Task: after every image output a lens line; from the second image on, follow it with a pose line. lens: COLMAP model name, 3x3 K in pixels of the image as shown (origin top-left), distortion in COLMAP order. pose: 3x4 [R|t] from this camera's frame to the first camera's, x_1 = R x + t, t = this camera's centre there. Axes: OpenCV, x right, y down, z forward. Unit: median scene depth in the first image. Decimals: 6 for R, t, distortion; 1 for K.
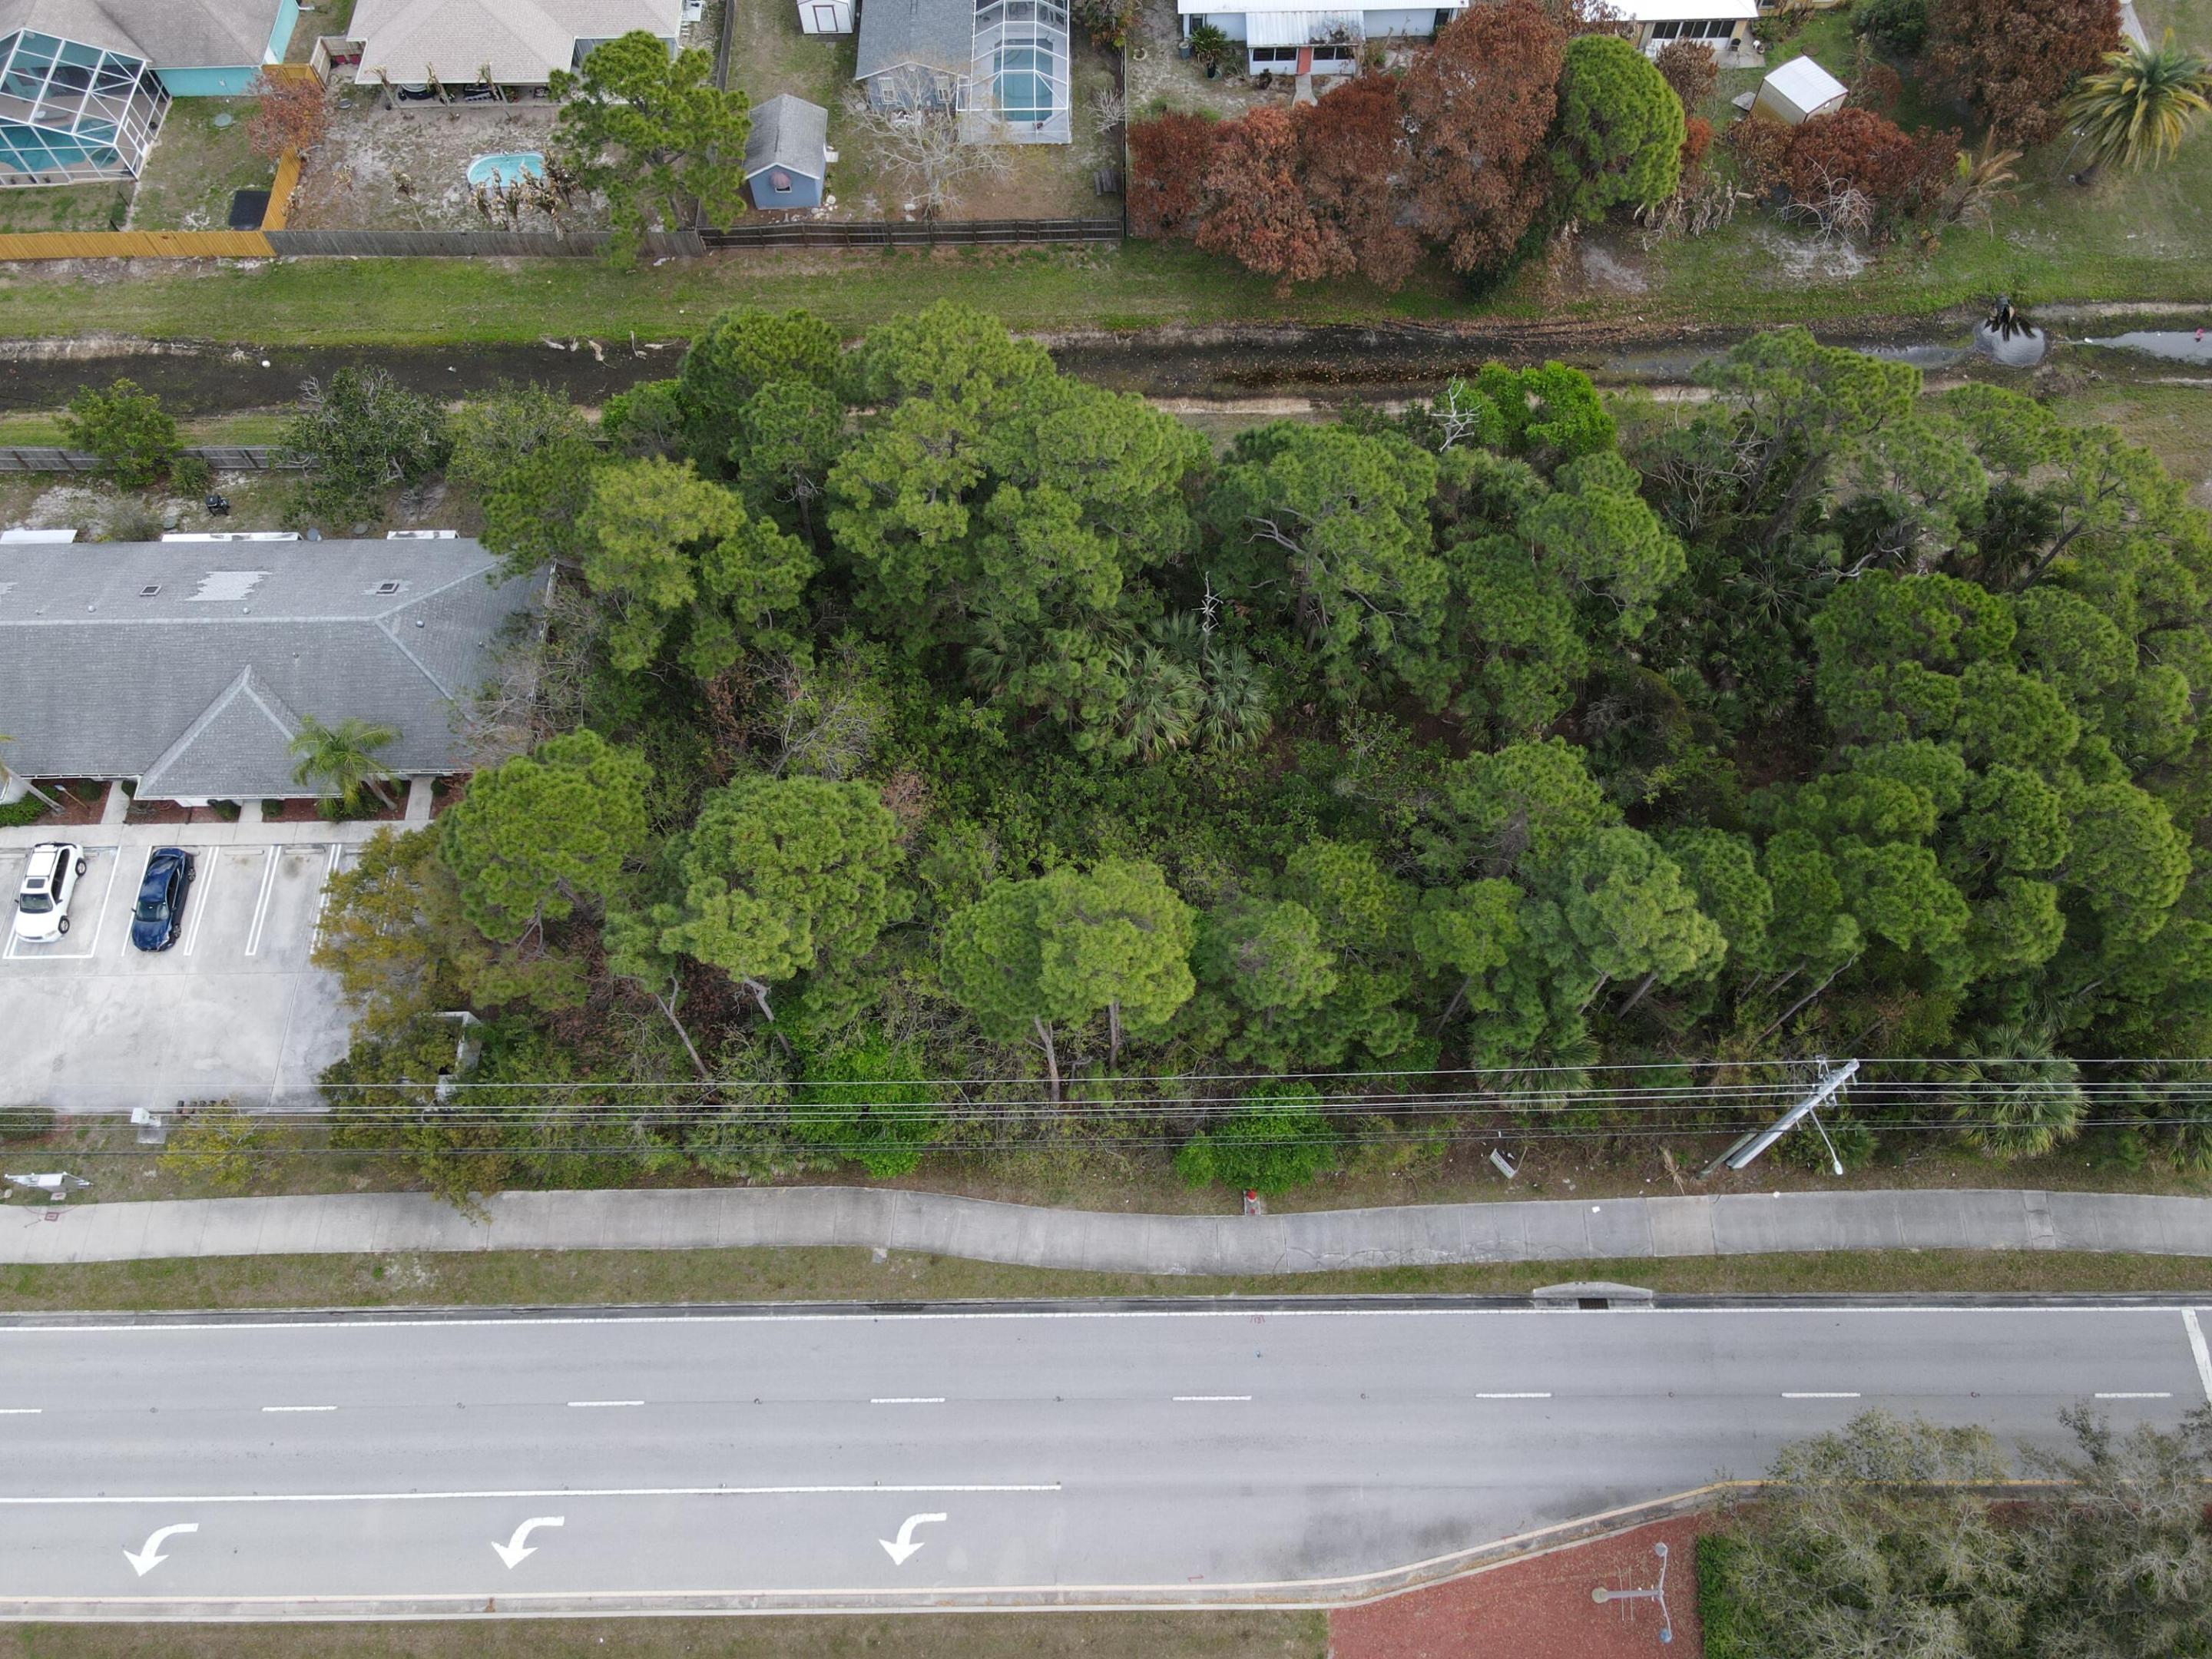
lens RADIAL K [[1621.5, 0, 1117.5], [0, 1621.5, 828.6], [0, 0, 1]] dist [0.022248, -0.006178]
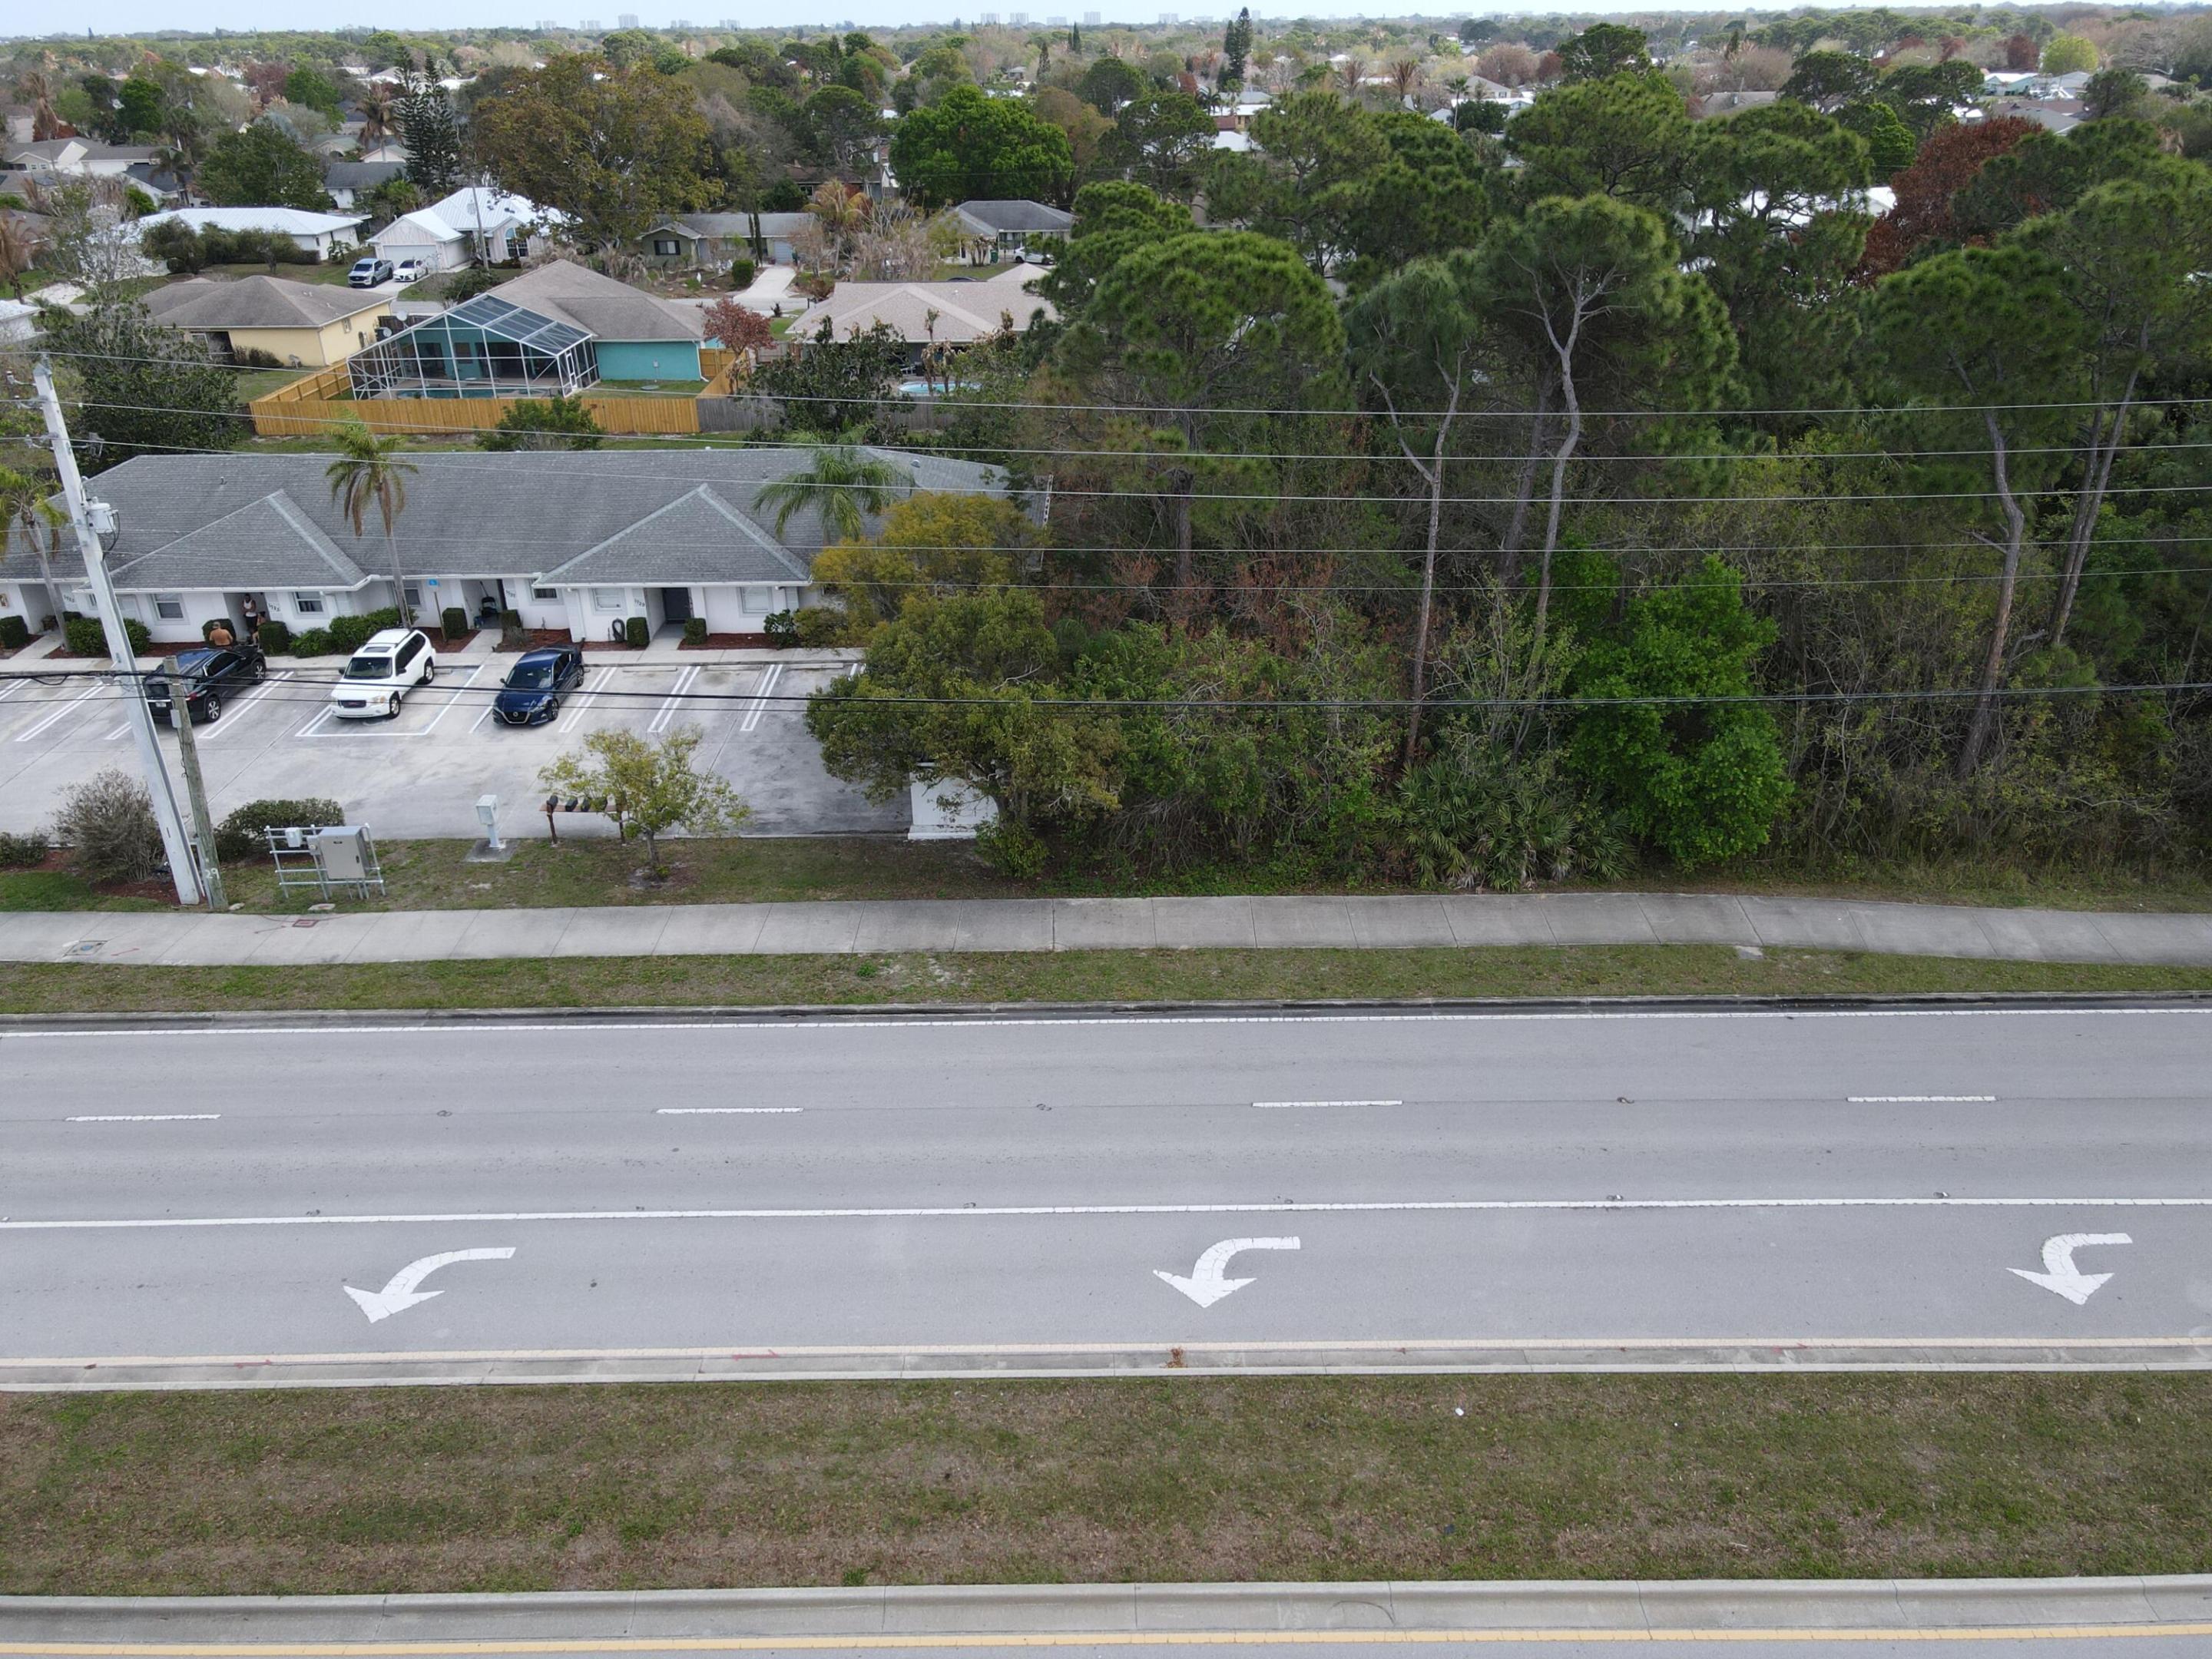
lens RADIAL K [[1621.5, 0, 1113.8], [0, 1621.5, 821.8], [0, 0, 1]] dist [0.022248, -0.006178]
pose [[0.999980, 0.006187, -0.001063, -0.360598], [-0.005548, 0.791701, -0.610883, 0.562840], [-0.002938, 0.610877, 0.791720, 0.513508]]
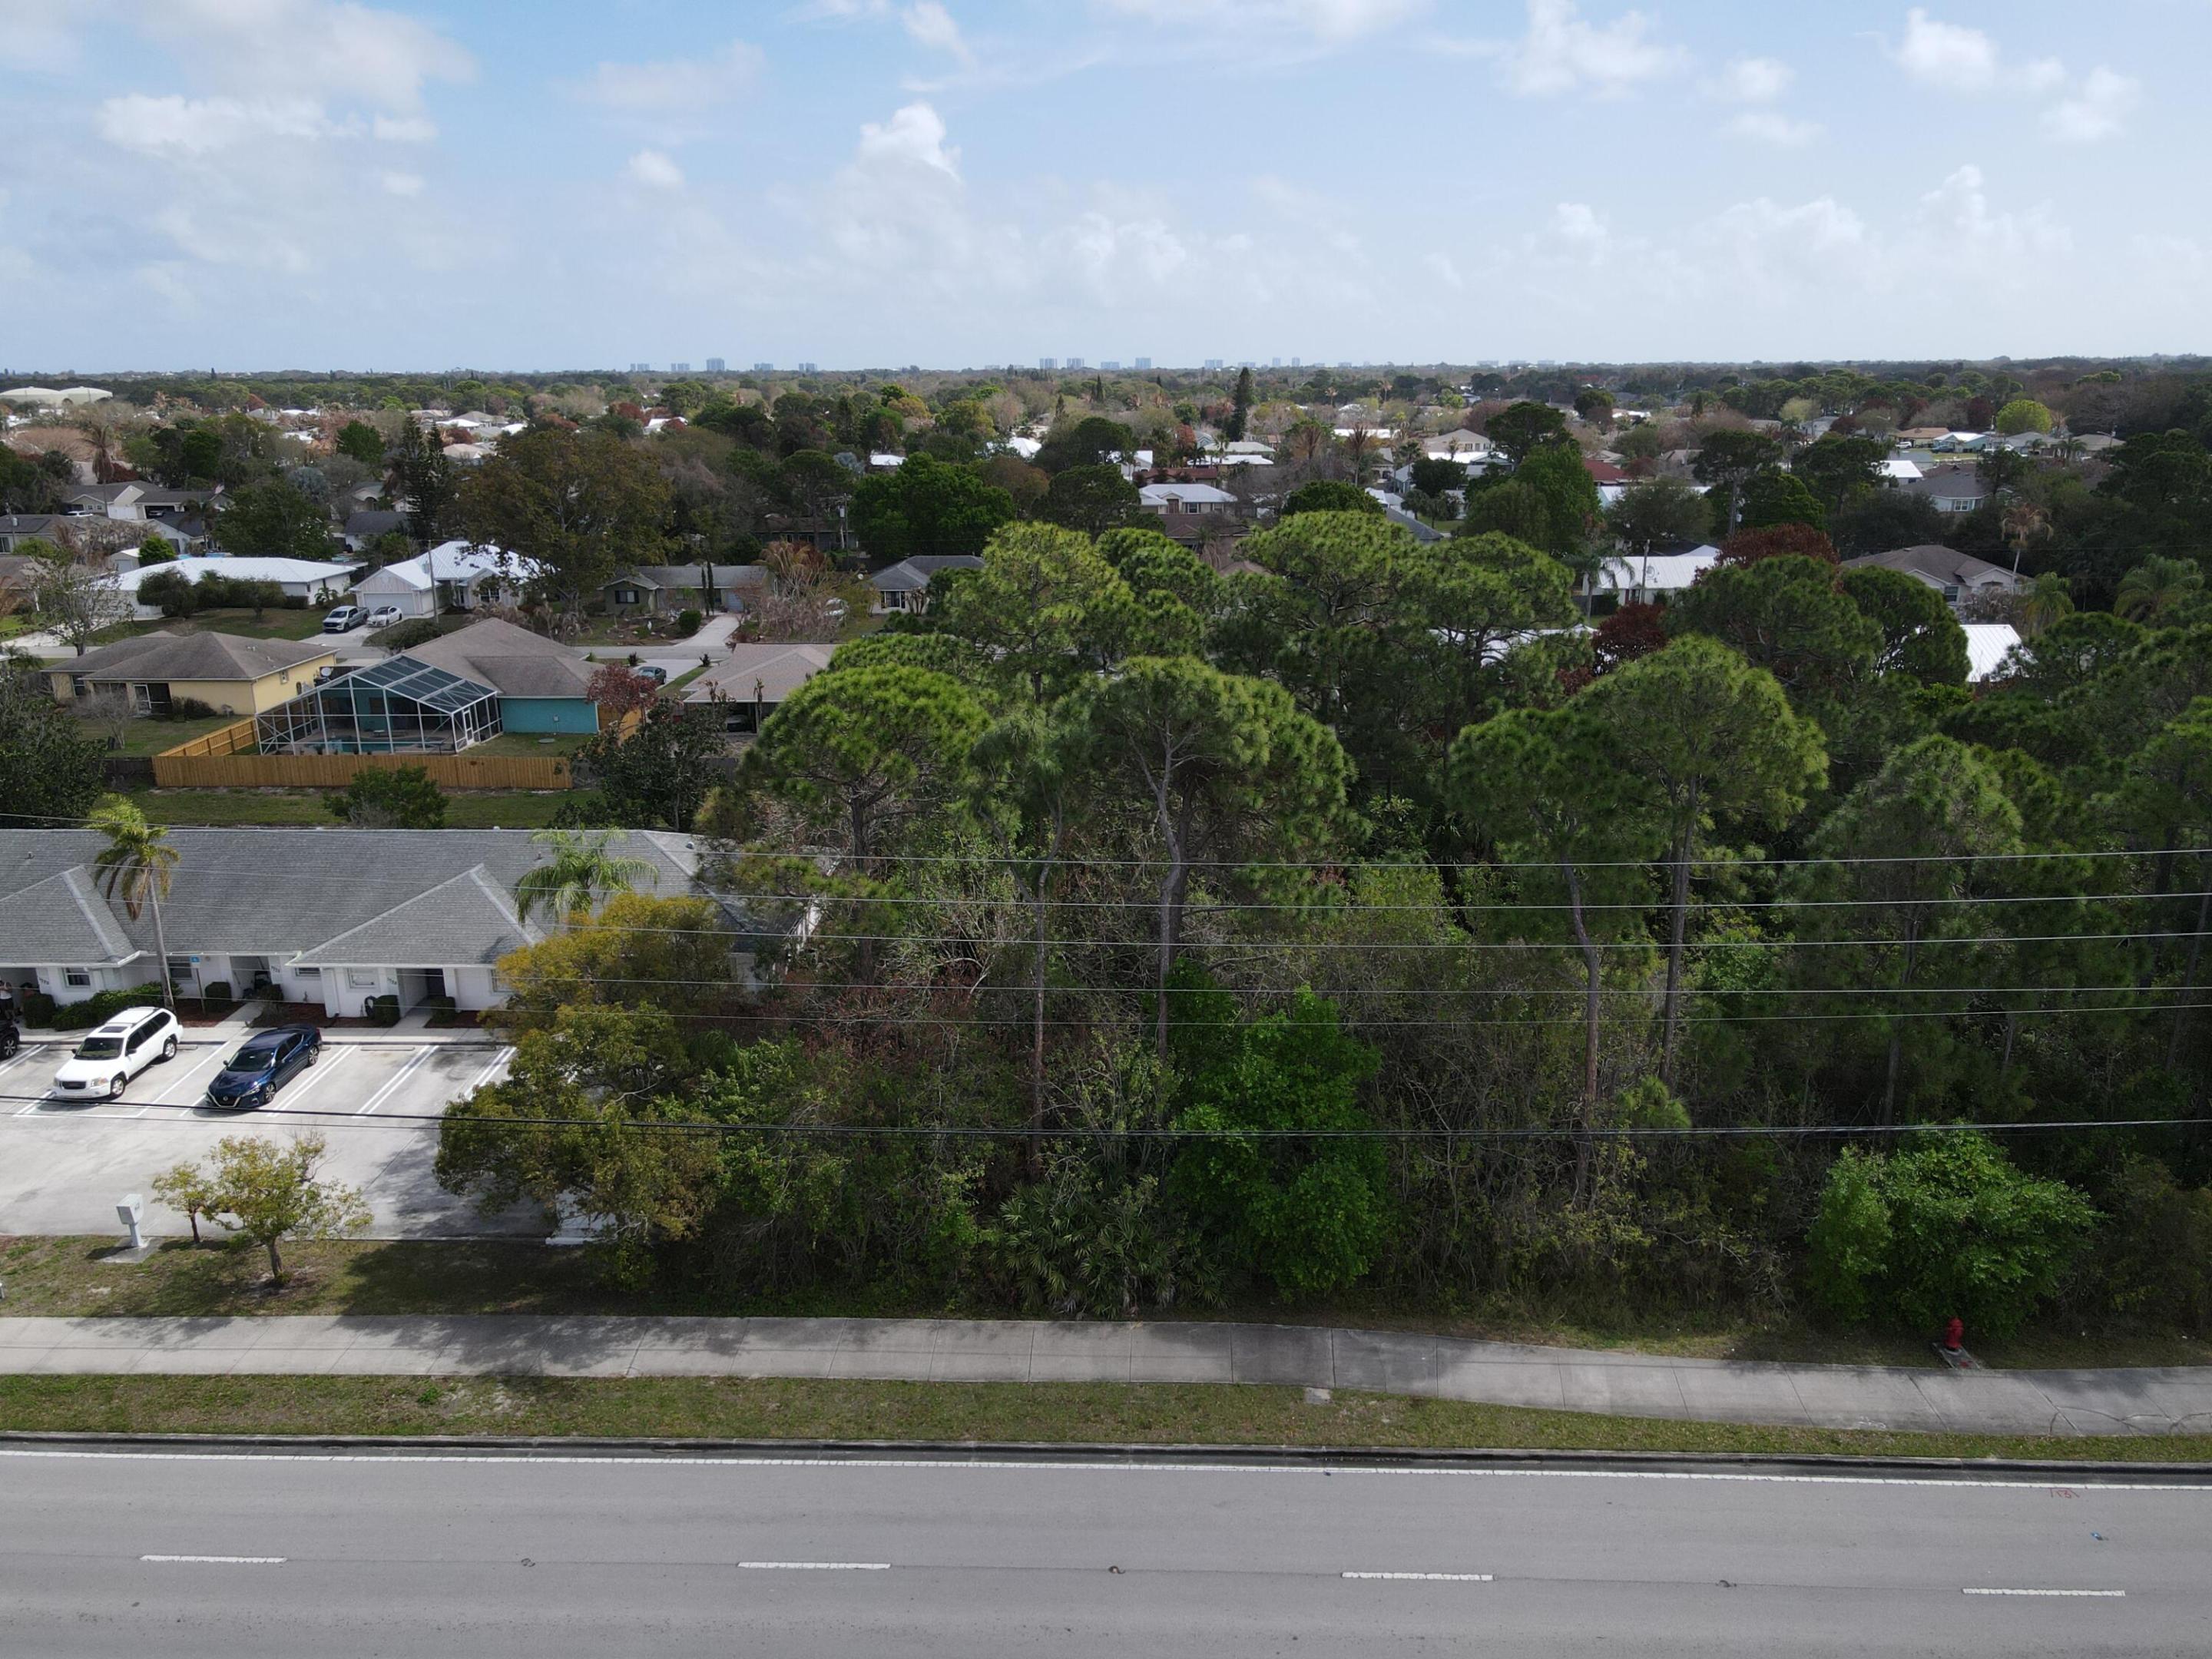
lens RADIAL K [[1621.5, 0, 1113.5], [0, 1621.5, 824.2], [0, 0, 1]] dist [0.022248, -0.006178]
pose [[0.999311, 0.020058, -0.031224, -0.199289], [-0.036627, 0.668660, -0.742666, 0.539580], [0.005982, 0.743298, 0.668934, 0.467400]]
